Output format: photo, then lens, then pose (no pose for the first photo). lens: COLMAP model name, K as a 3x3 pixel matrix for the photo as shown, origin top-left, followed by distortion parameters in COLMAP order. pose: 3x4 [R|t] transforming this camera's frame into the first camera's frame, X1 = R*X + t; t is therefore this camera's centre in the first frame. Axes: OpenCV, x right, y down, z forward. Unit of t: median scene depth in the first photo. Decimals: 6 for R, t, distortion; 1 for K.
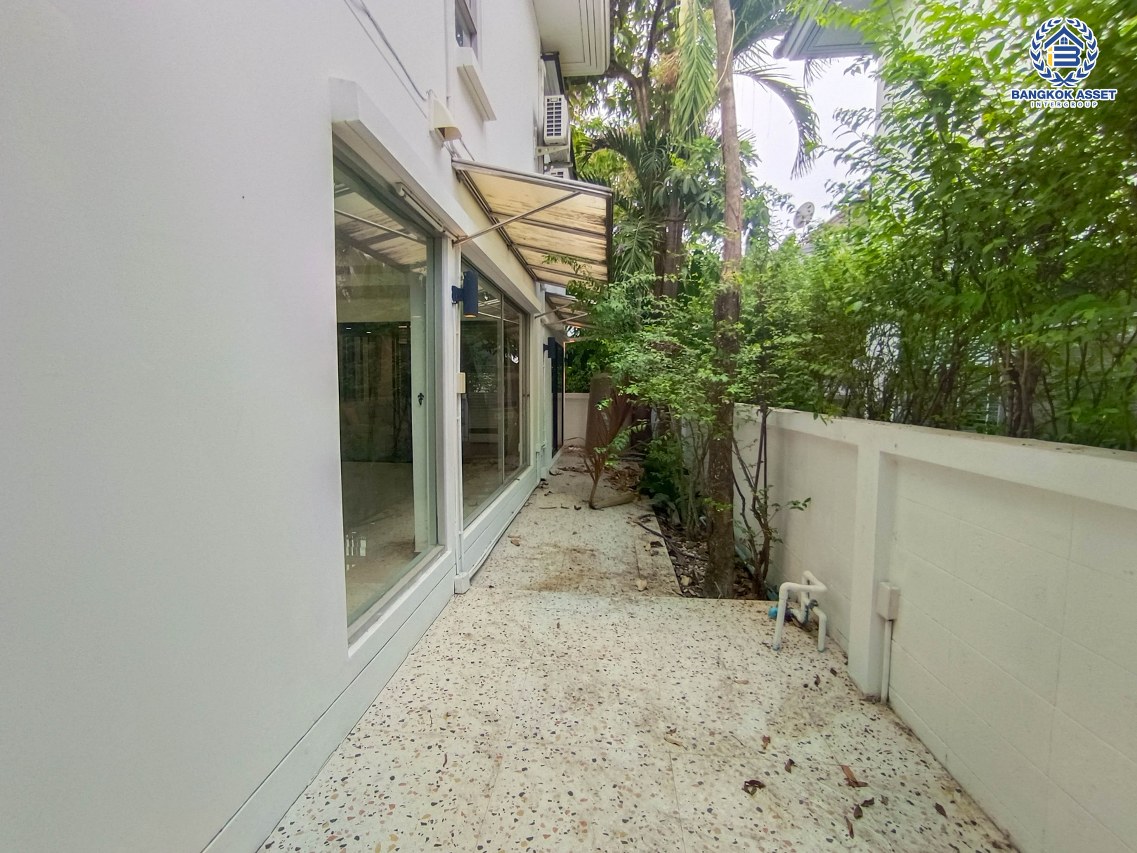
lens RADIAL K [[529.9, 0, 564.4], [0, 529.9, 426.8], [0, 0, 1]] dist [-0.080718, 0.067358]
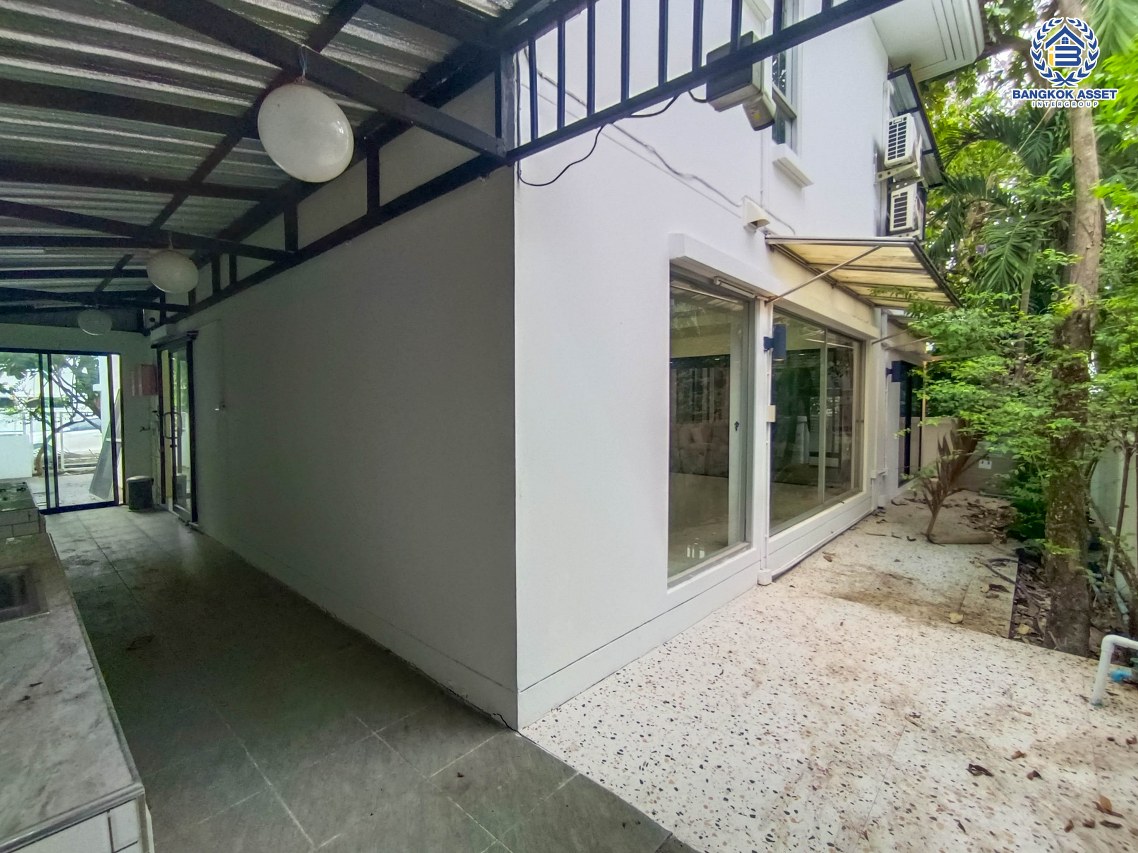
lens RADIAL K [[530.3, 0, 564.9], [0, 530.3, 426.8], [0, 0, 1]] dist [-0.080718, 0.067358]
pose [[0.798035, 0.023631, -0.602147, 0.137913], [-0.045653, 0.998730, -0.021310, -0.003536], [0.600879, 0.044496, 0.798101, -0.232523]]
